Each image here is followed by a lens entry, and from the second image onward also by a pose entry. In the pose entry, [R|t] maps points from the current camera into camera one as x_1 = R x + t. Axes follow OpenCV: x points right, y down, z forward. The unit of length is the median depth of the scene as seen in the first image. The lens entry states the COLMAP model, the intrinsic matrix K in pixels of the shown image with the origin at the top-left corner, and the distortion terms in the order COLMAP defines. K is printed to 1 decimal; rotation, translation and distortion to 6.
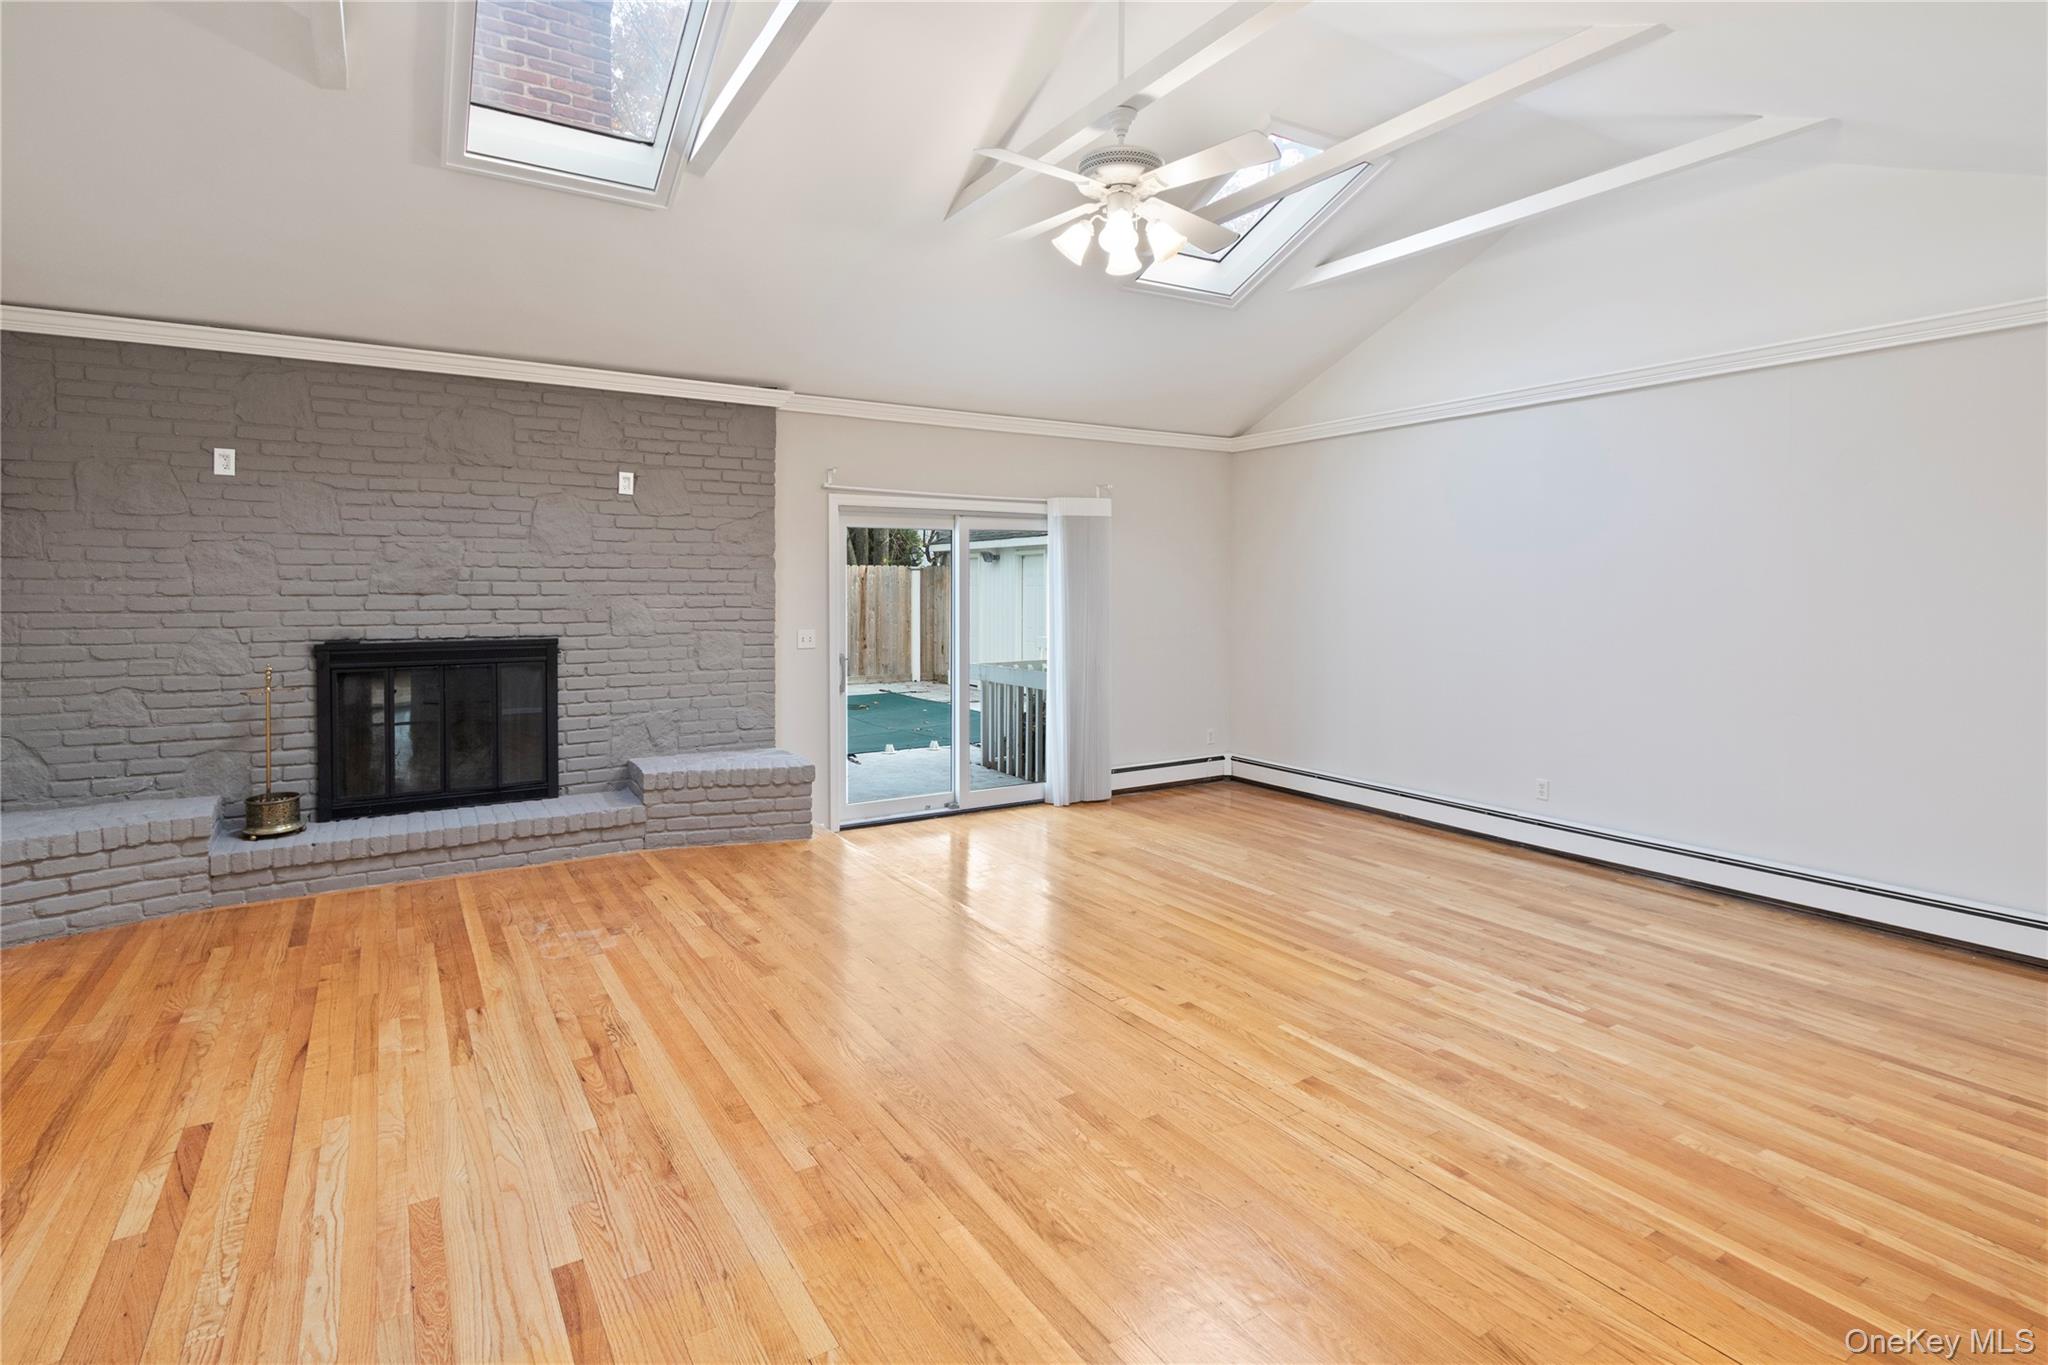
lens RADIAL K [[966.0, 0, 1029.1], [0, 966.0, 644.0], [0, 0, 1]] dist [0.005511, 0.000583]
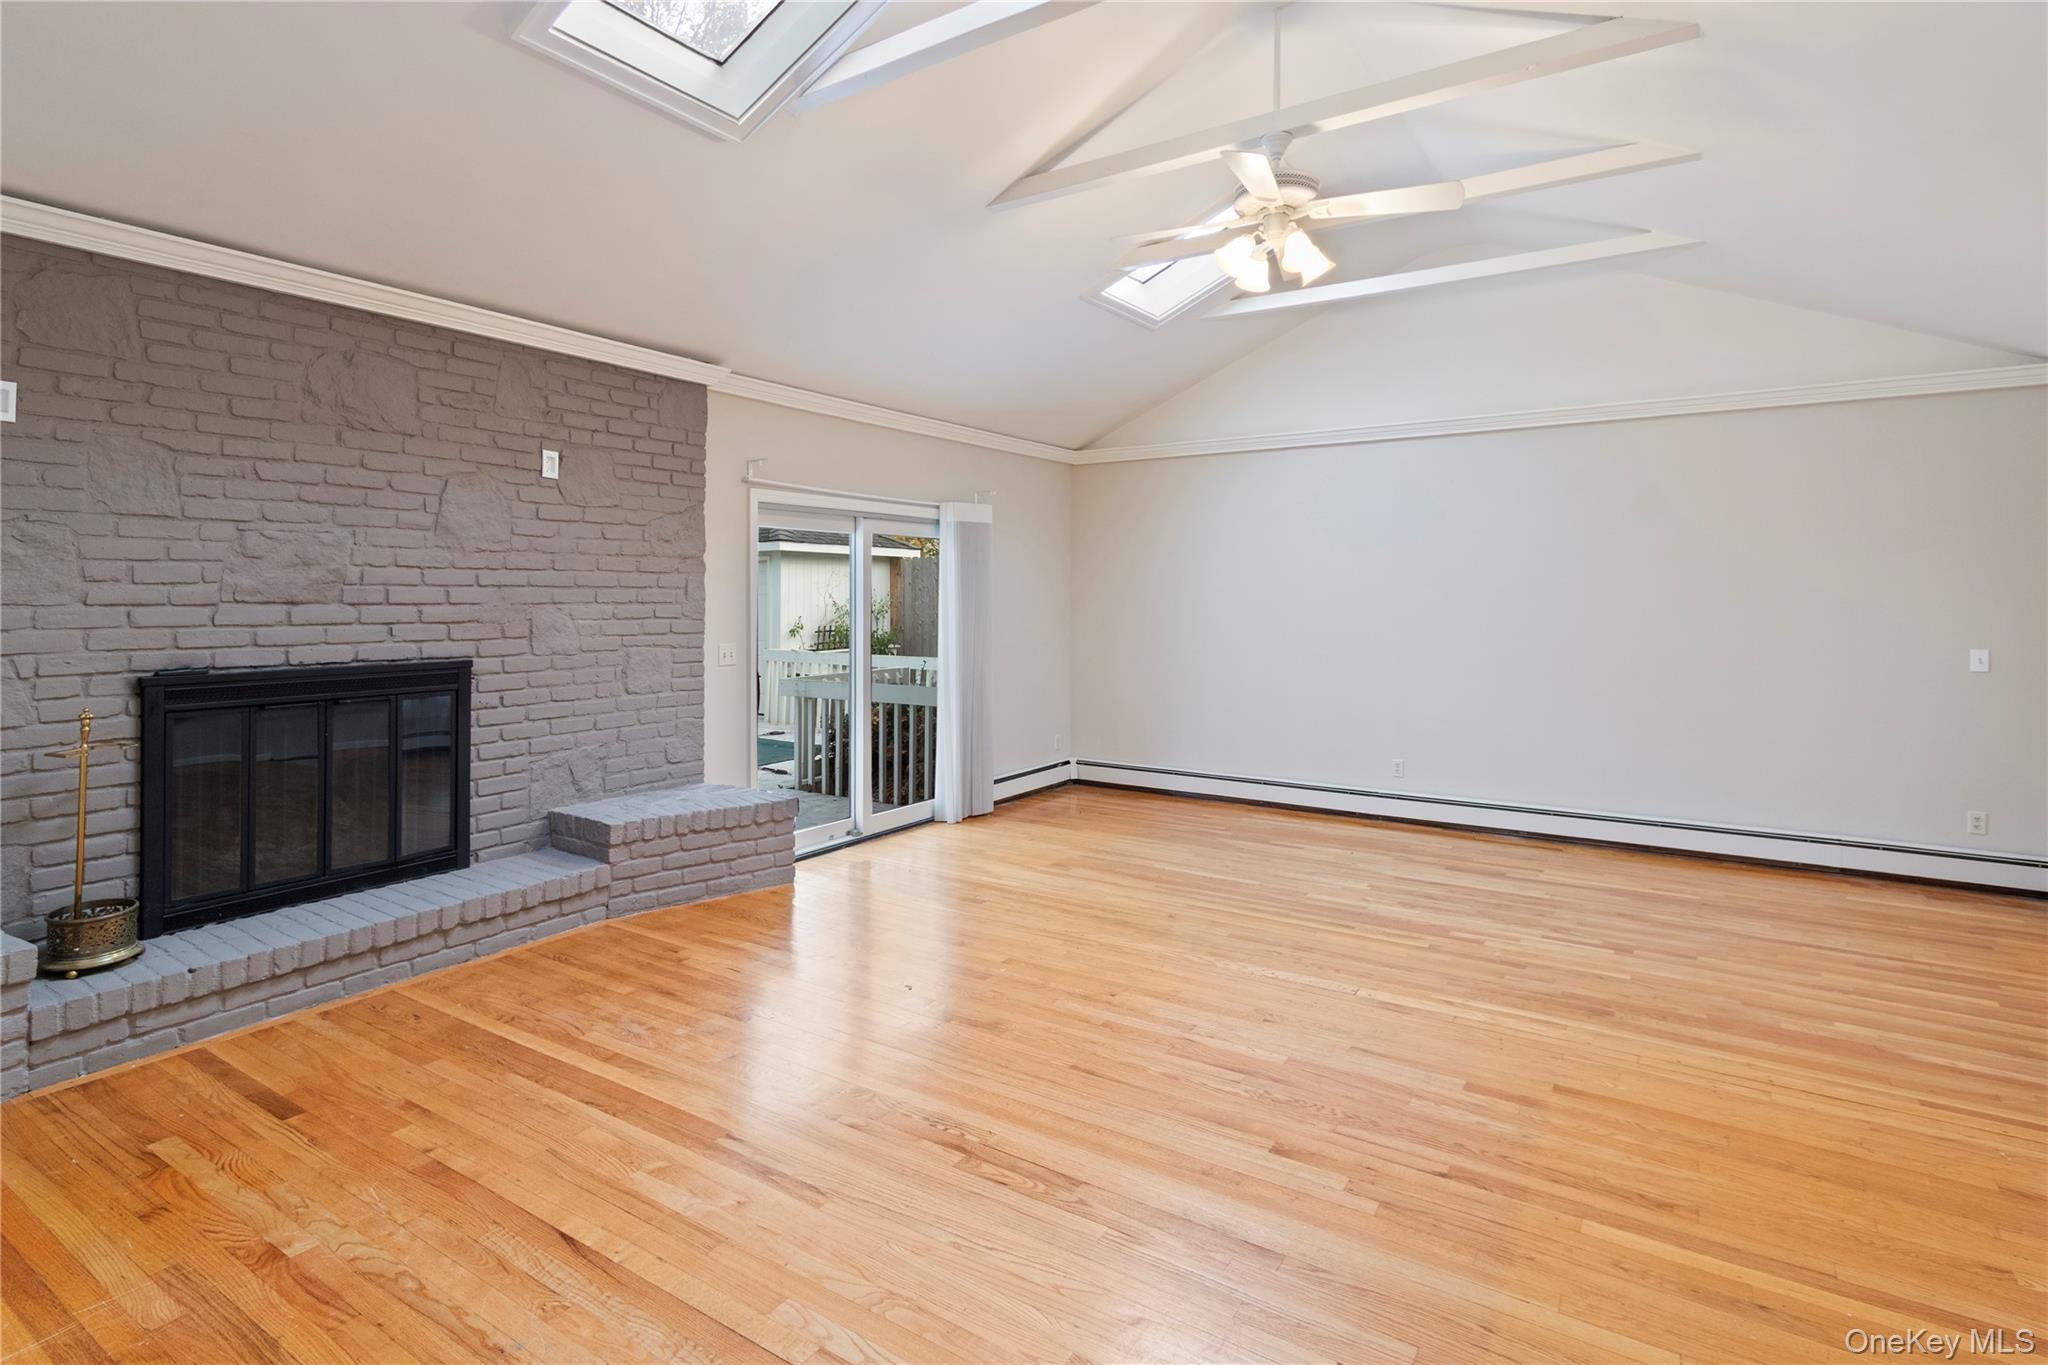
lens RADIAL K [[973.9, 0, 1033.3], [0, 973.9, 632.1], [0, 0, 1]] dist [0.006589, -0.001064]
pose [[0.917147, -0.014846, 0.398272, -0.409328], [0.023827, 0.999561, -0.017609, -0.003983], [-0.397836, 0.025639, 0.917098, 0.112901]]
